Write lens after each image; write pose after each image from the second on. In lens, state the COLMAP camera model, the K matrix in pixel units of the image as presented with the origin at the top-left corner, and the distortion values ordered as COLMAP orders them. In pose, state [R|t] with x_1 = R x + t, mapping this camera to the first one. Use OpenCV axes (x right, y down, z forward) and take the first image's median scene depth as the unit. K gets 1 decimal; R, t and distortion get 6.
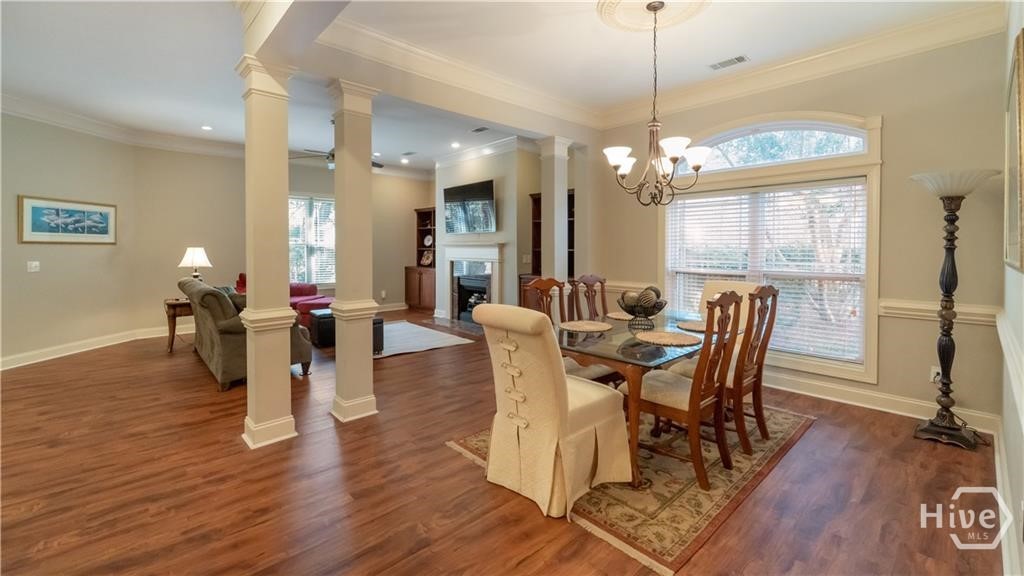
lens RADIAL K [[428.5, 0, 515.0], [0, 428.5, 255.1], [0, 0, 1]] dist [0.010729, -0.000436]
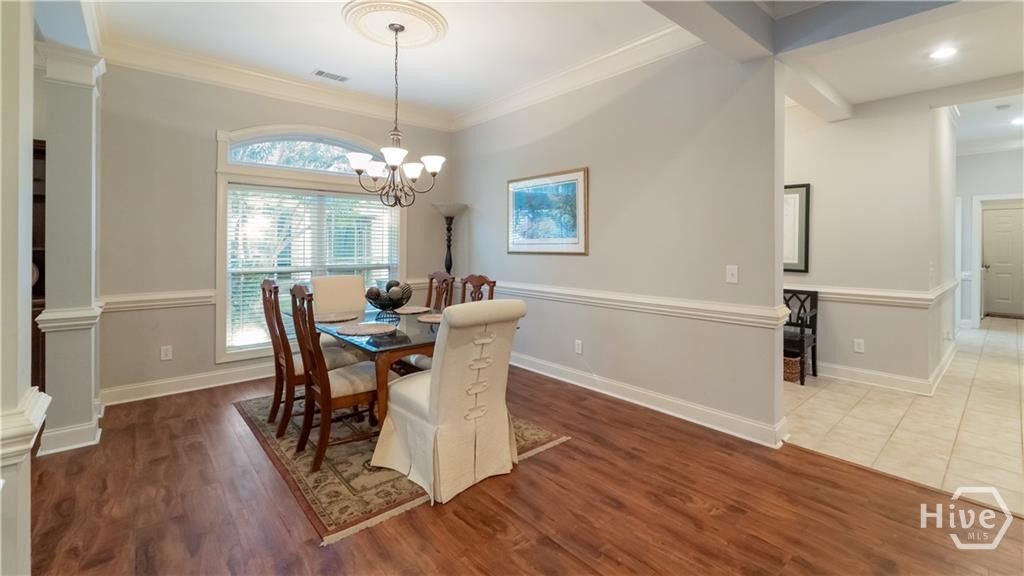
lens RADIAL K [[434.8, 0, 518.5], [0, 434.8, 248.4], [0, 0, 1]] dist [-0.003292, -0.000362]
pose [[0.020466, -0.003835, 0.999783, -0.793568], [0.017749, 0.999836, 0.003472, -0.005681], [-0.999633, 0.017674, 0.020531, 0.674303]]
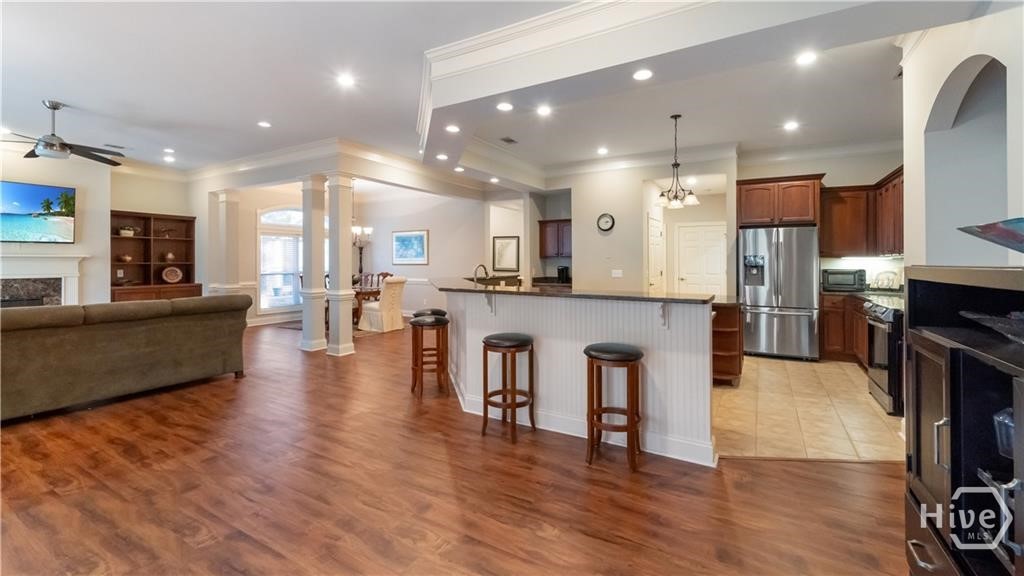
lens RADIAL K [[428.5, 0, 515.0], [0, 428.5, 255.1], [0, 0, 1]] dist [0.010729, -0.000436]
pose [[-0.302309, 0.016592, 0.953066, -2.829683], [0.019955, 0.999740, -0.011074, -0.001907], [-0.953001, 0.015671, -0.302561, 0.854343]]
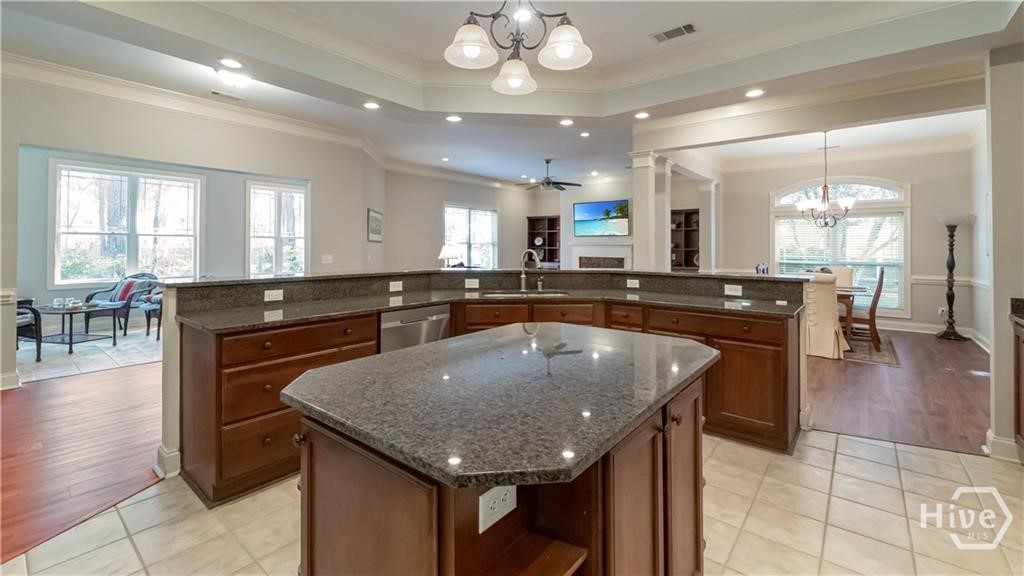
lens RADIAL K [[431.6, 0, 507.1], [0, 431.6, 243.3], [0, 0, 1]] dist [0.012171, -0.000091]
pose [[0.990349, 0.010819, 0.138172, -1.470762], [-0.007126, 0.999605, -0.027192, 0.027123], [-0.138412, 0.025945, 0.990035, -0.837732]]
